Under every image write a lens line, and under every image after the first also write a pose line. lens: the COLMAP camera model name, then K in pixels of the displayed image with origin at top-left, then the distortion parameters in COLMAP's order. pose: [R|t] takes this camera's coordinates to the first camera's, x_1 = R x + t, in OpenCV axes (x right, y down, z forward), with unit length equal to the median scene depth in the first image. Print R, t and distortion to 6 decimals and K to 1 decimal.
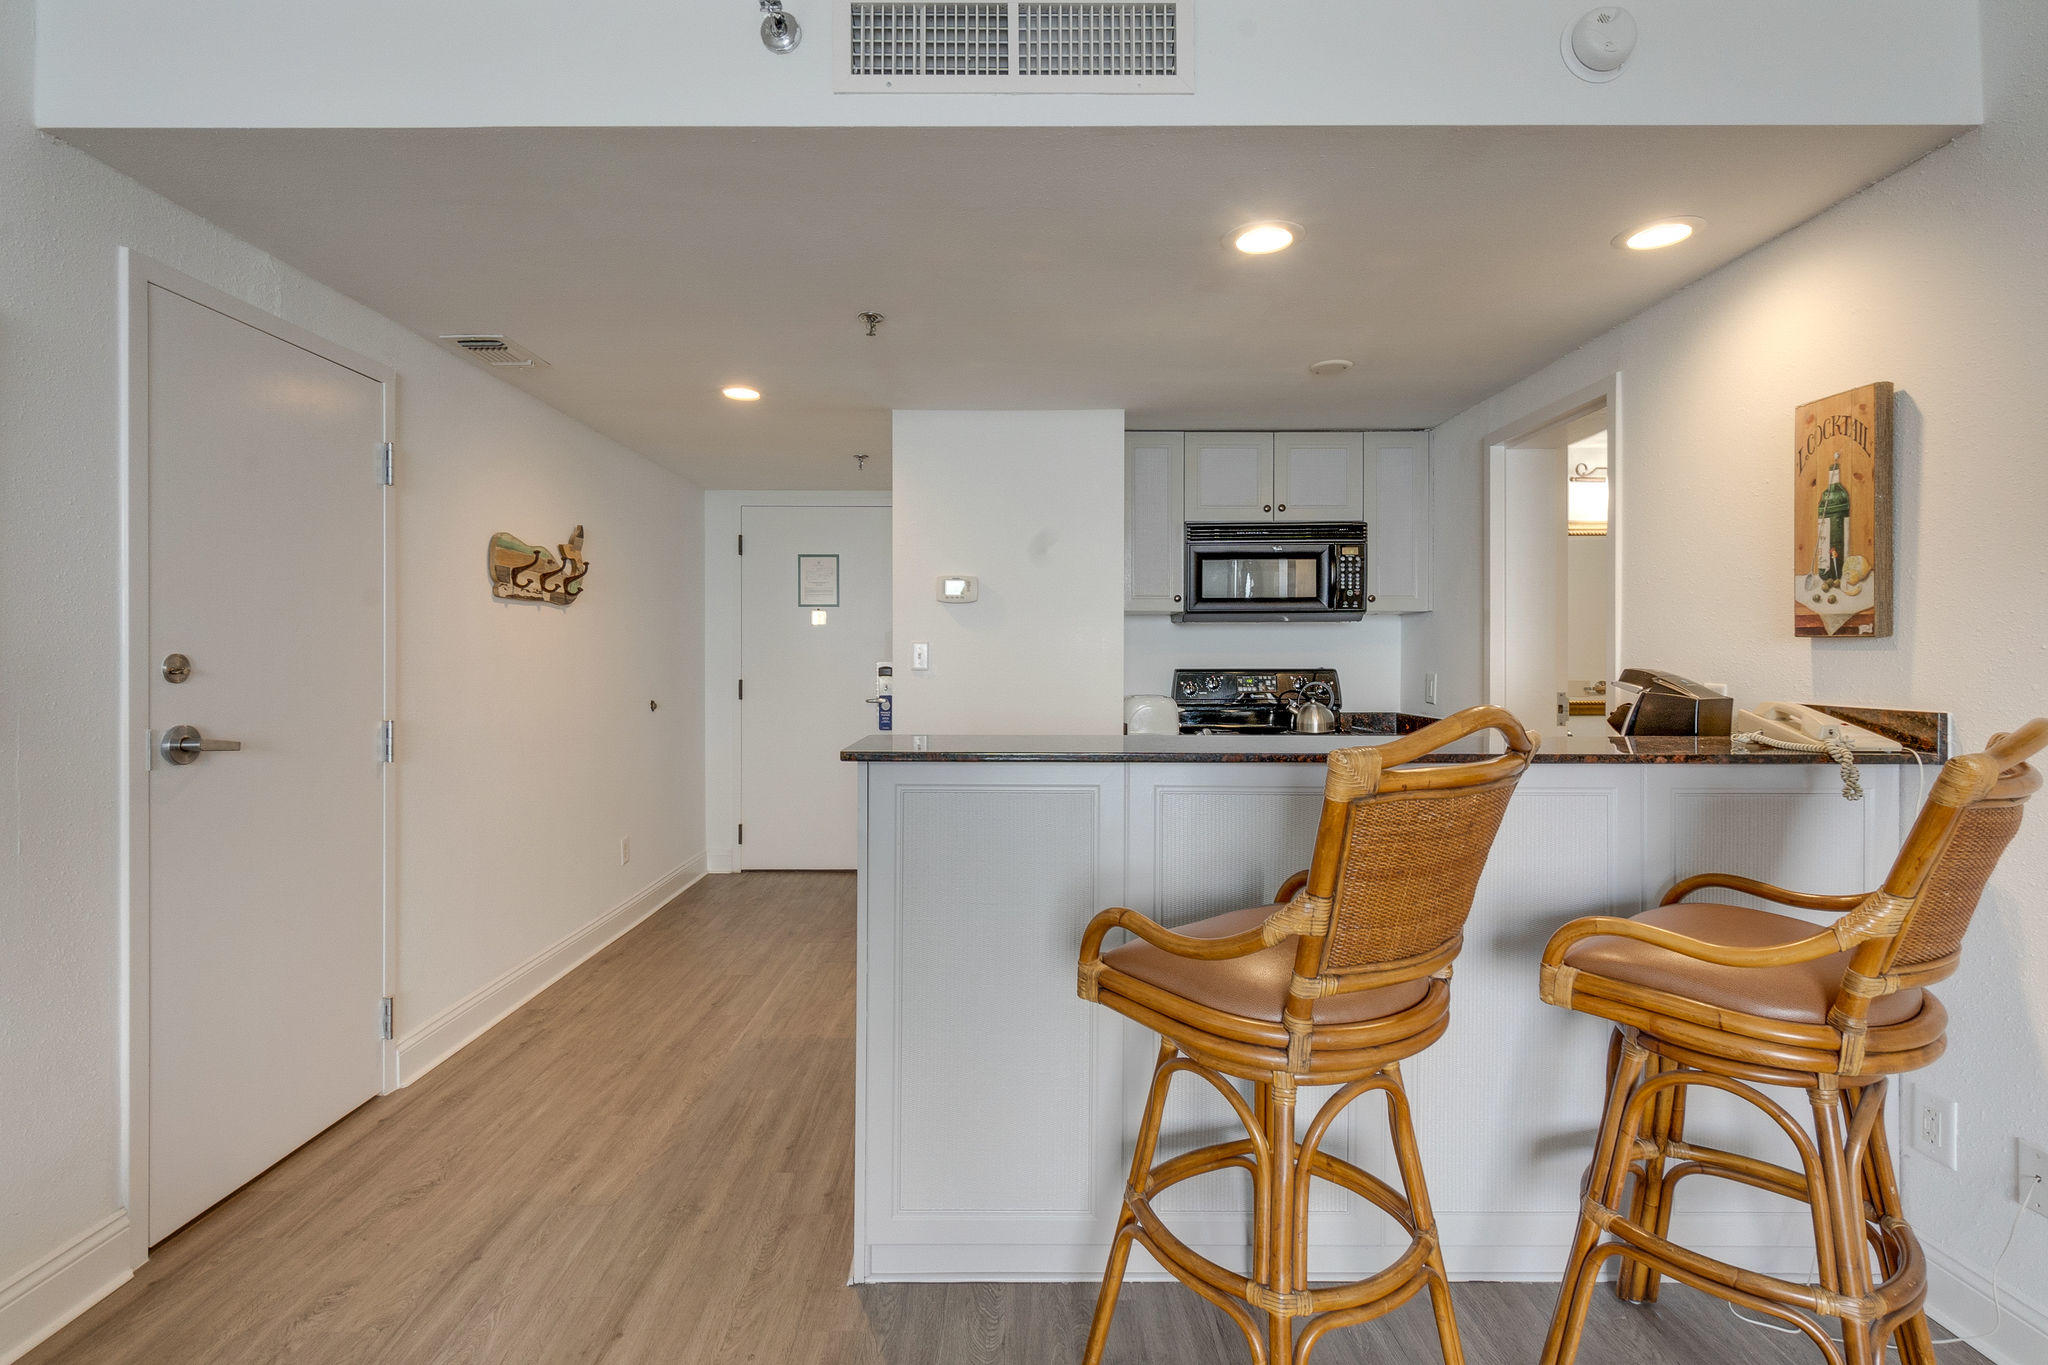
lens RADIAL K [[986.8, 0, 1013.8], [0, 986.8, 653.3], [0, 0, 1]] dist [-0.004558, -0.000629]
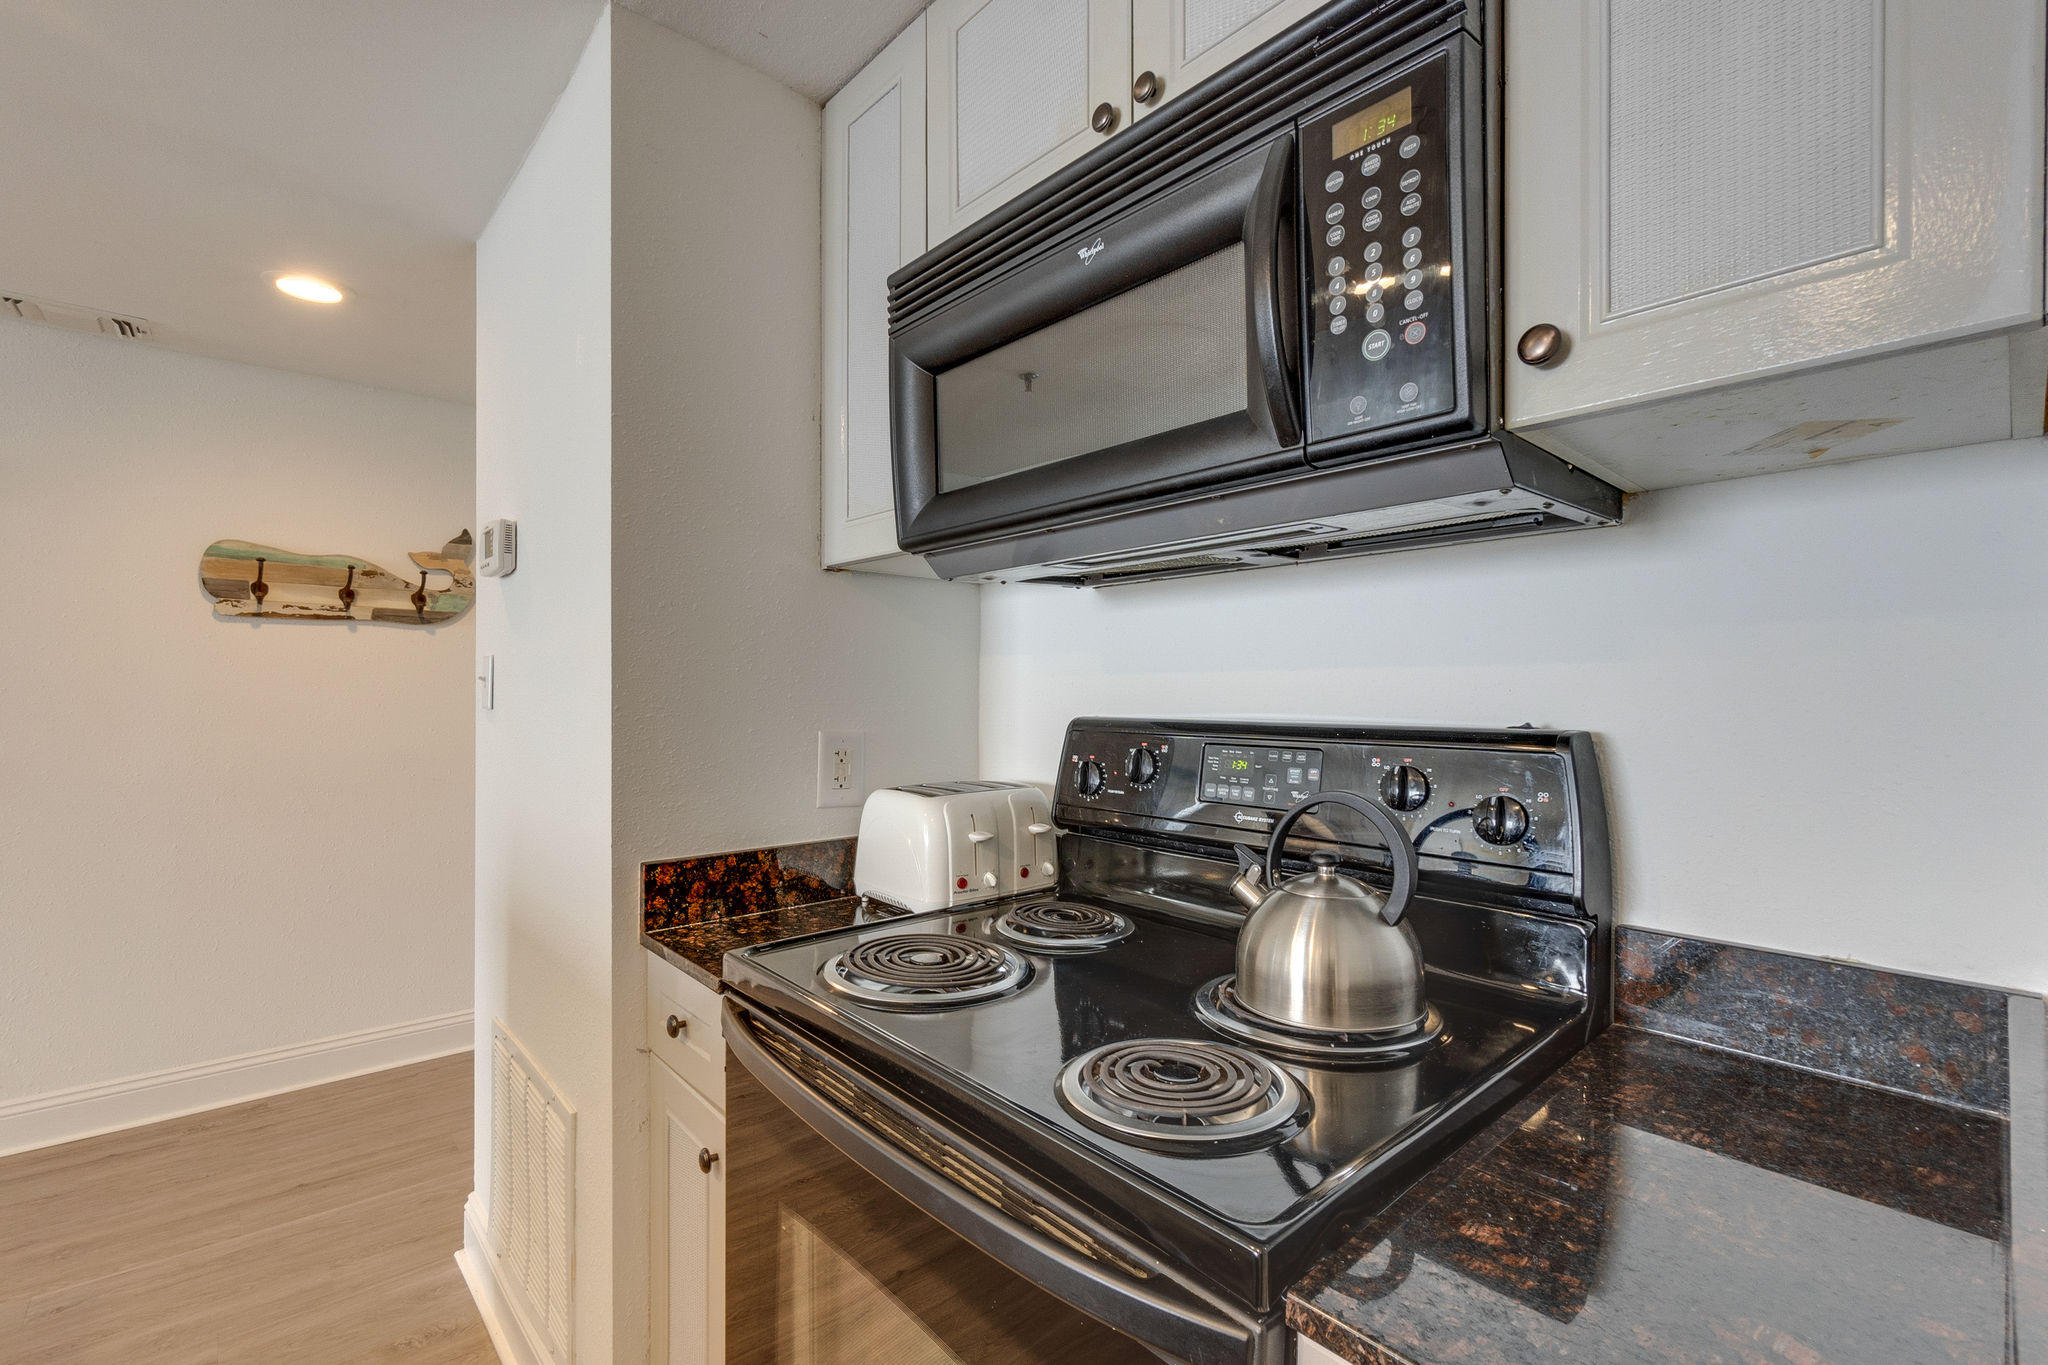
lens RADIAL K [[891.6, 0, 1014.0], [0, 891.6, 691.3], [0, 0, 1]] dist [-0.006239, 0.002073]
pose [[0.656690, 0.001750, -0.754158, 0.594695], [0.000155, 0.999997, 0.002456, 0.008205], [0.754160, -0.001730, 0.656688, 1.165529]]
